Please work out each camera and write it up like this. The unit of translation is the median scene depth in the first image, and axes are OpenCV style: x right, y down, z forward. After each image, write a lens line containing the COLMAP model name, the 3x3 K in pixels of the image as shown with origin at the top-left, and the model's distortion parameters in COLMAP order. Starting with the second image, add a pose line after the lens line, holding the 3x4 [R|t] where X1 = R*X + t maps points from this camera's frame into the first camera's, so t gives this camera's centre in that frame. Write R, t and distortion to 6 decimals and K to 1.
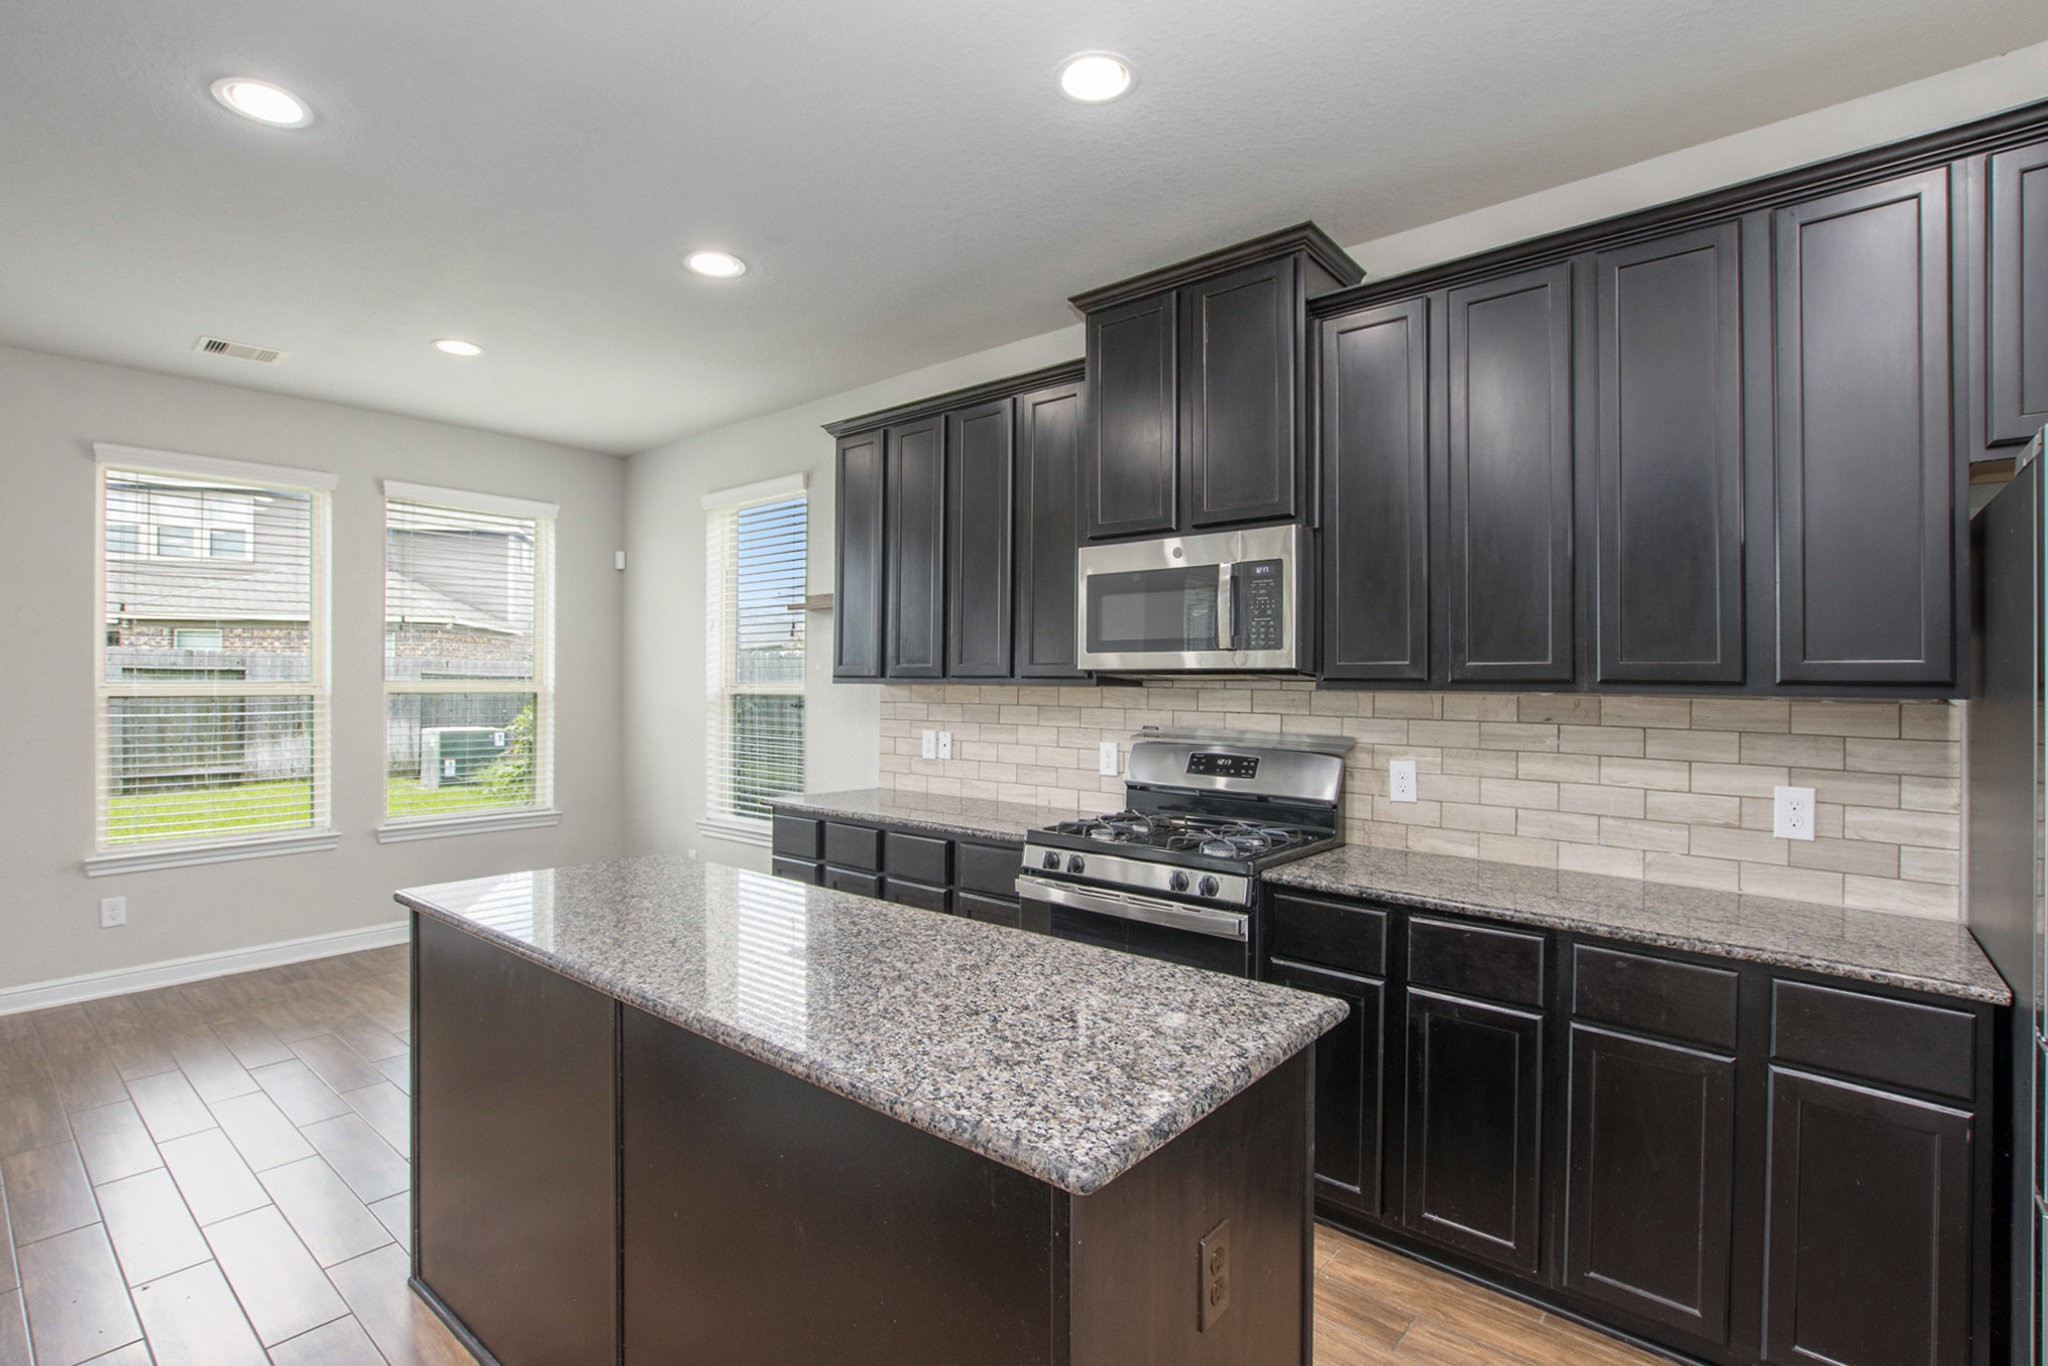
lens RADIAL K [[947.7, 0, 989.1], [0, 947.7, 690.7], [0, 0, 1]] dist [-0.027892, 0.003604]
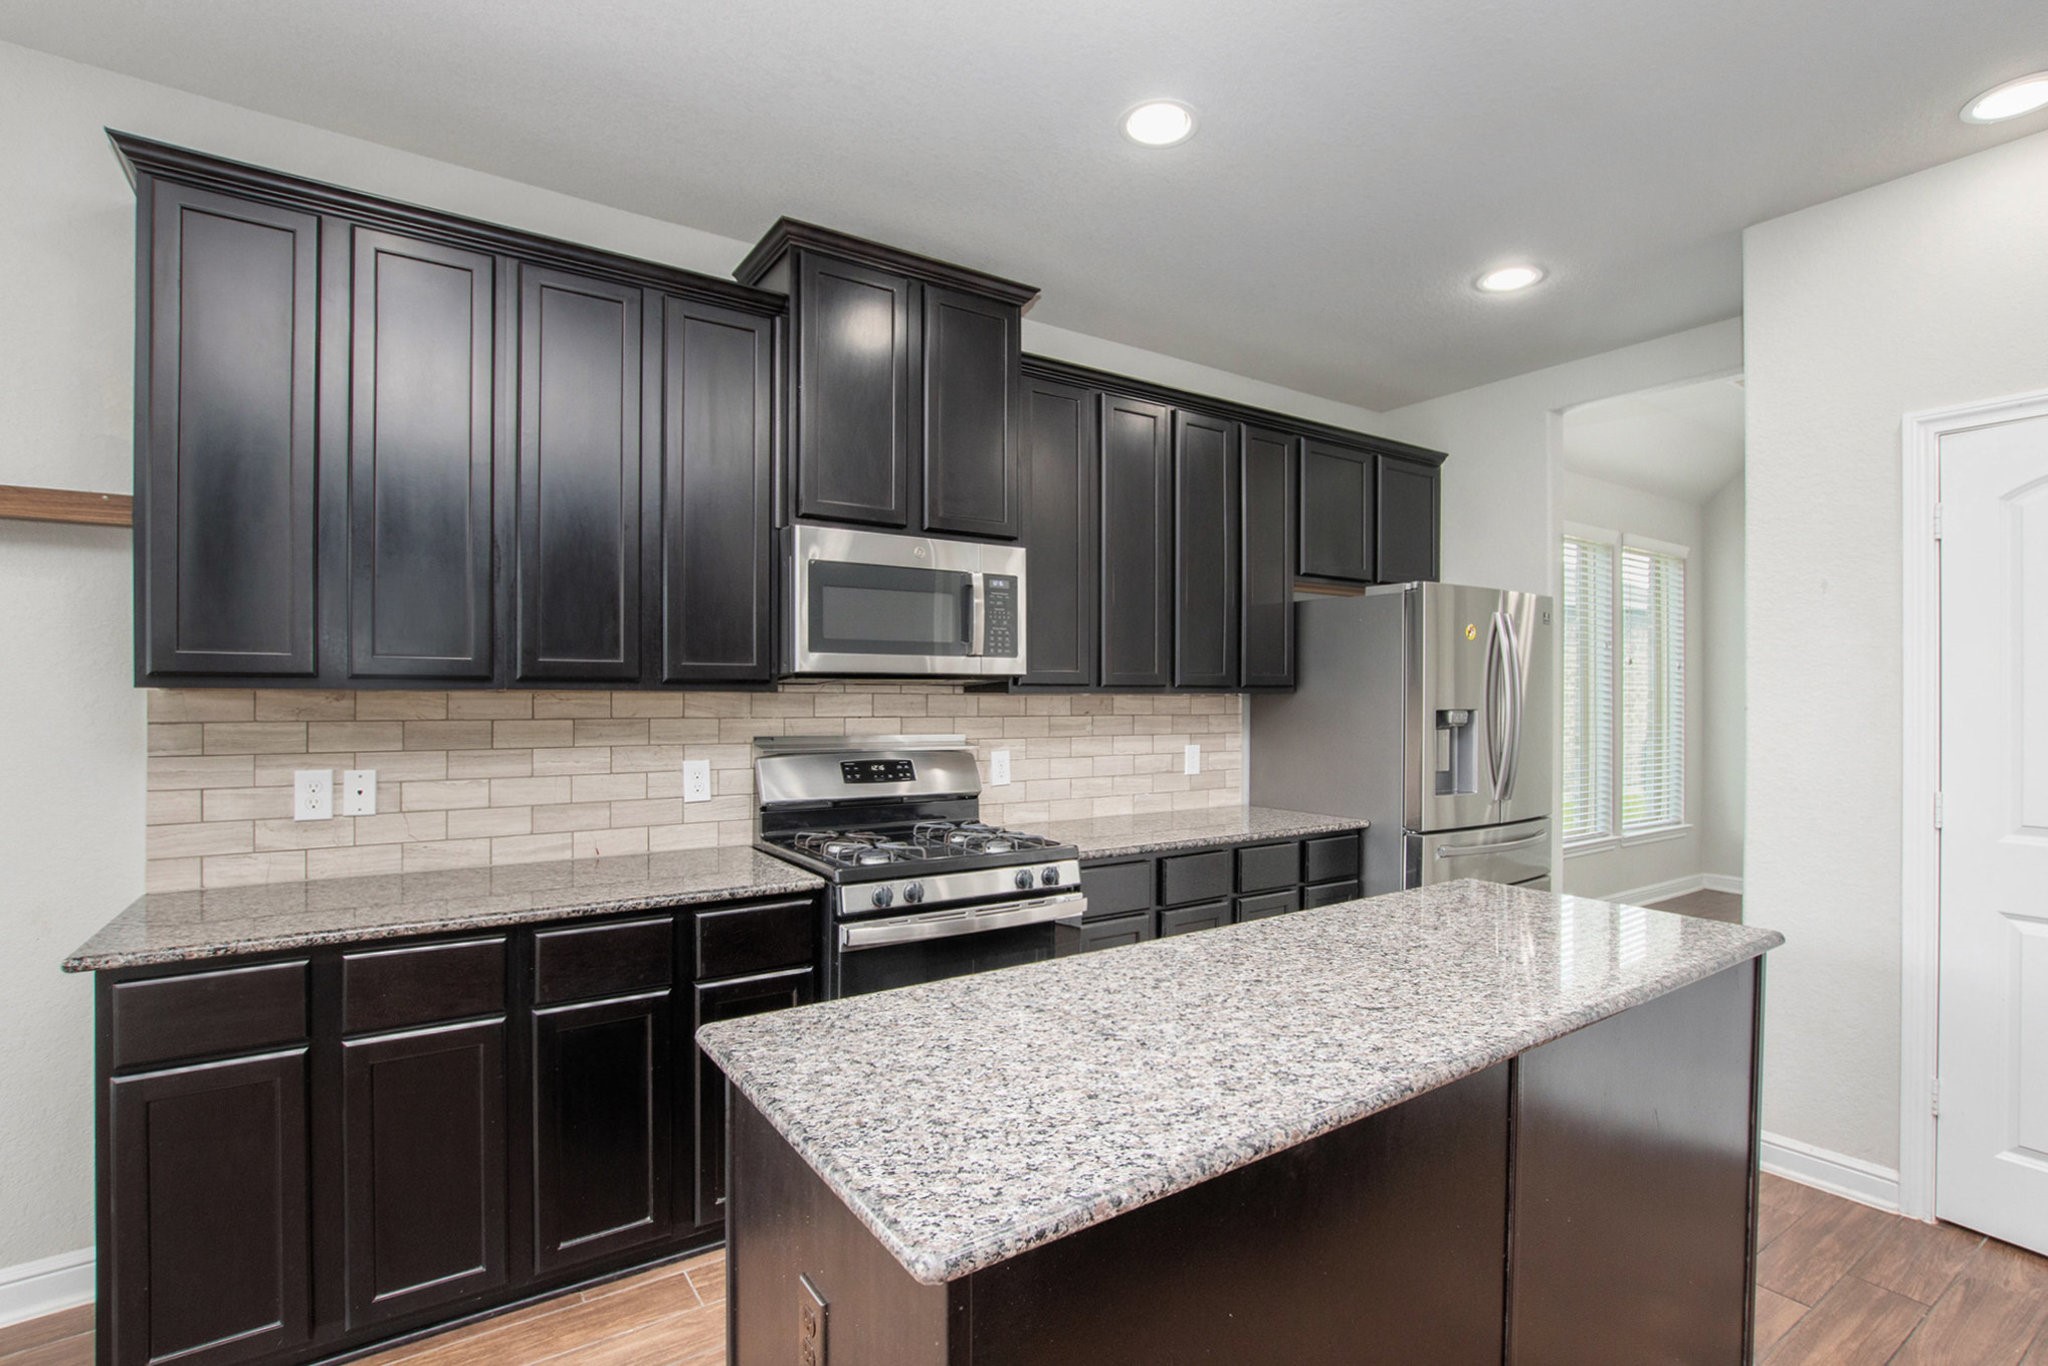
lens RADIAL K [[947.7, 0, 1056.3], [0, 947.7, 681.7], [0, 0, 1]] dist [-0.027892, 0.003604]
pose [[0.241248, -0.003312, 0.970458, -0.722522], [0.003914, 0.999989, 0.002440, -0.016436], [-0.970456, 0.003210, 0.241258, 0.640281]]
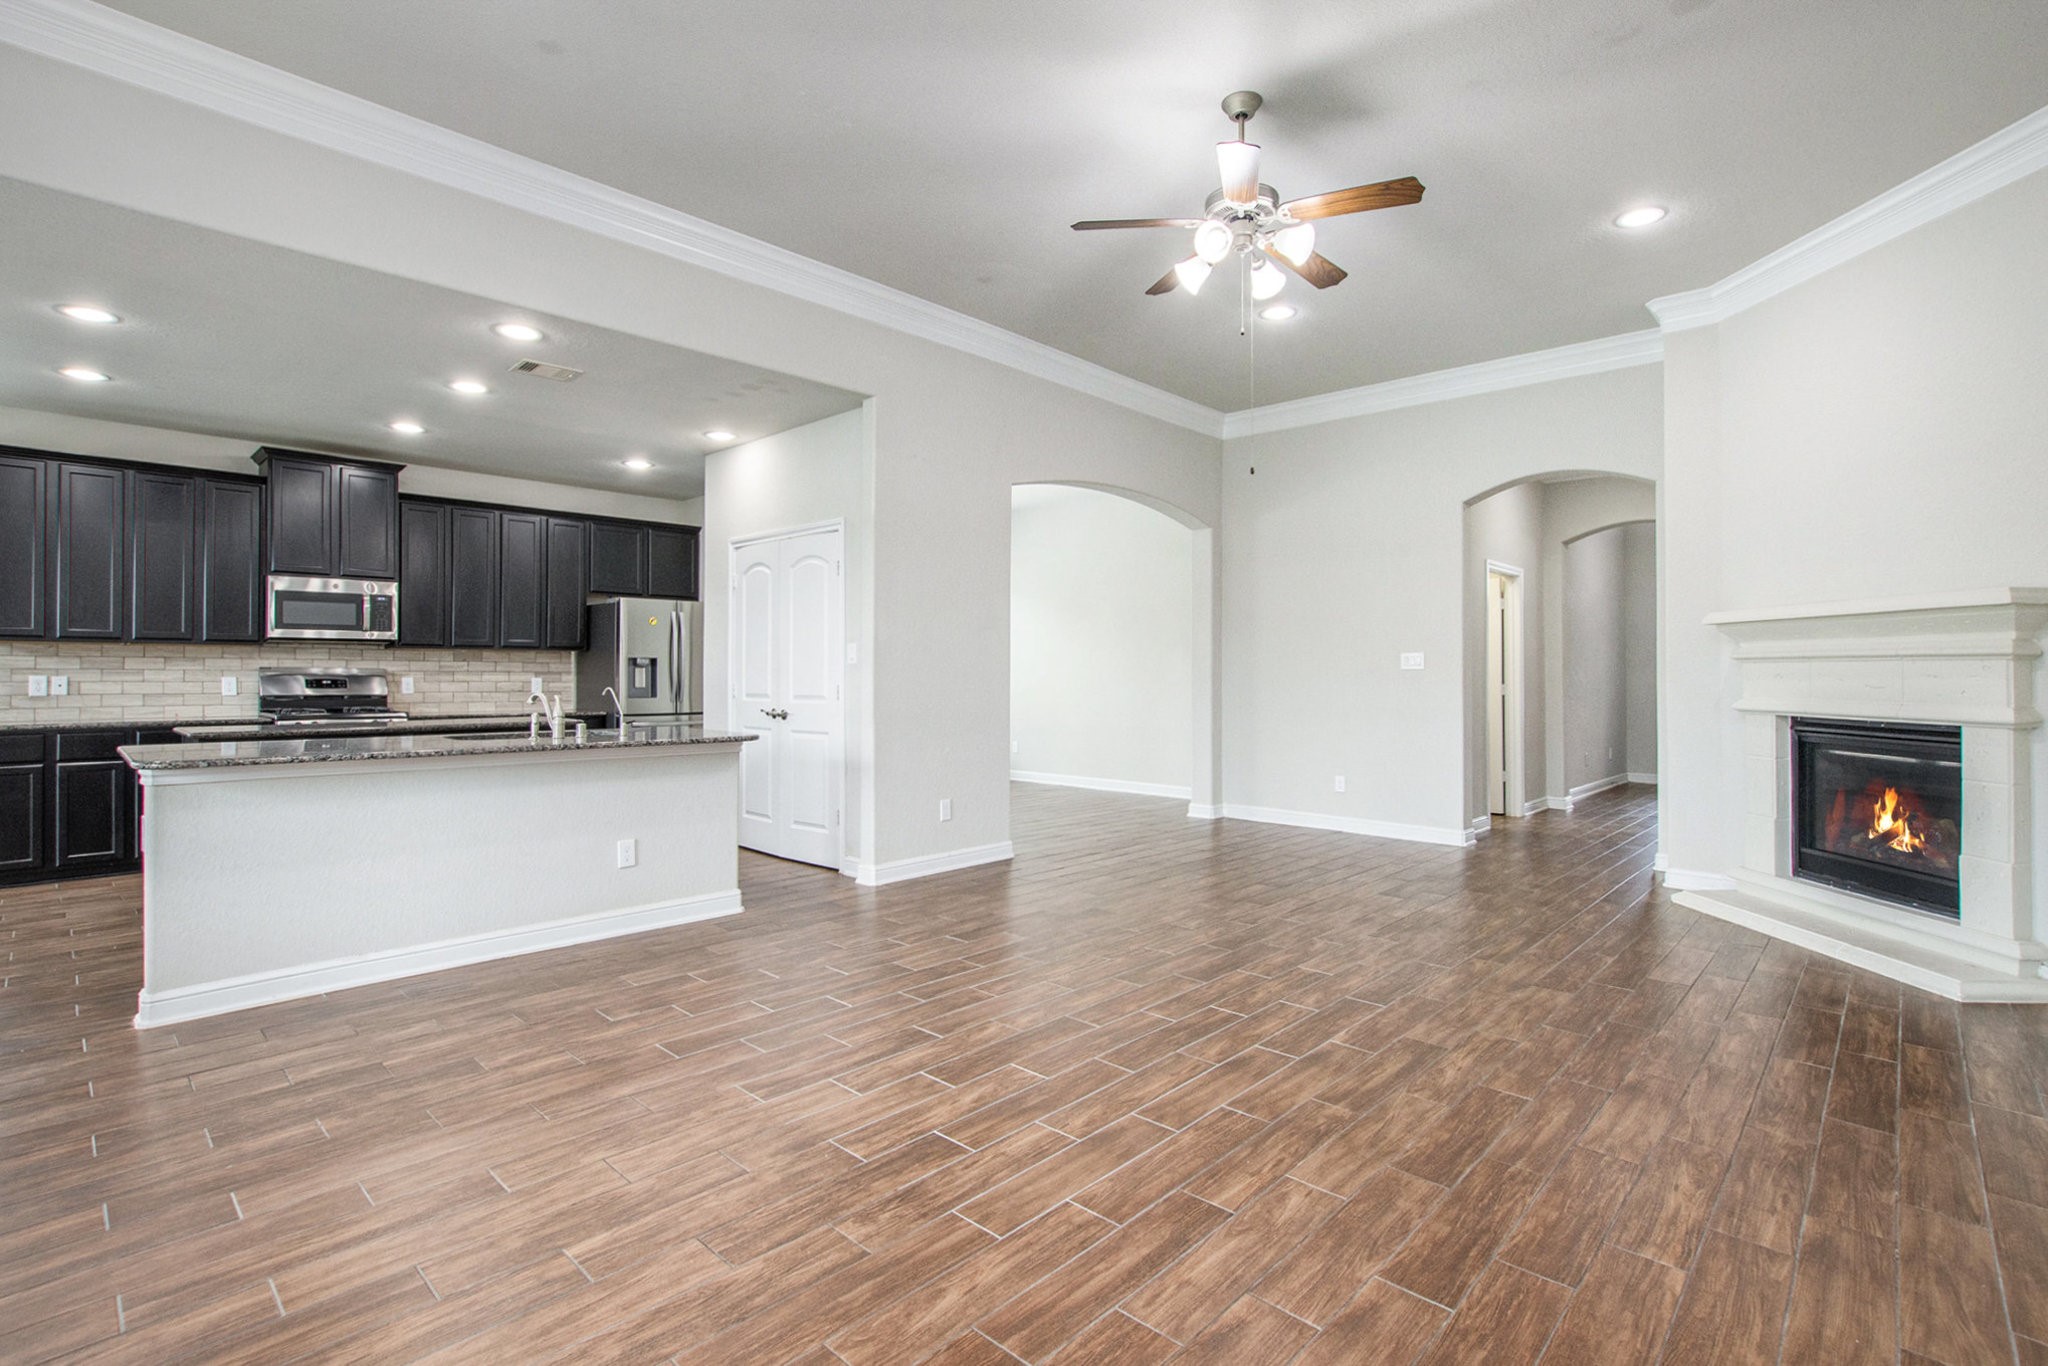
lens RADIAL K [[947.7, 0, 1005.9], [0, 947.7, 655.7], [0, 0, 1]] dist [-0.027892, 0.003604]
pose [[0.056102, 0.005829, 0.998408, -1.949482], [0.004980, 0.999969, -0.006118, 0.040644], [-0.998413, 0.005315, 0.056071, -0.716738]]
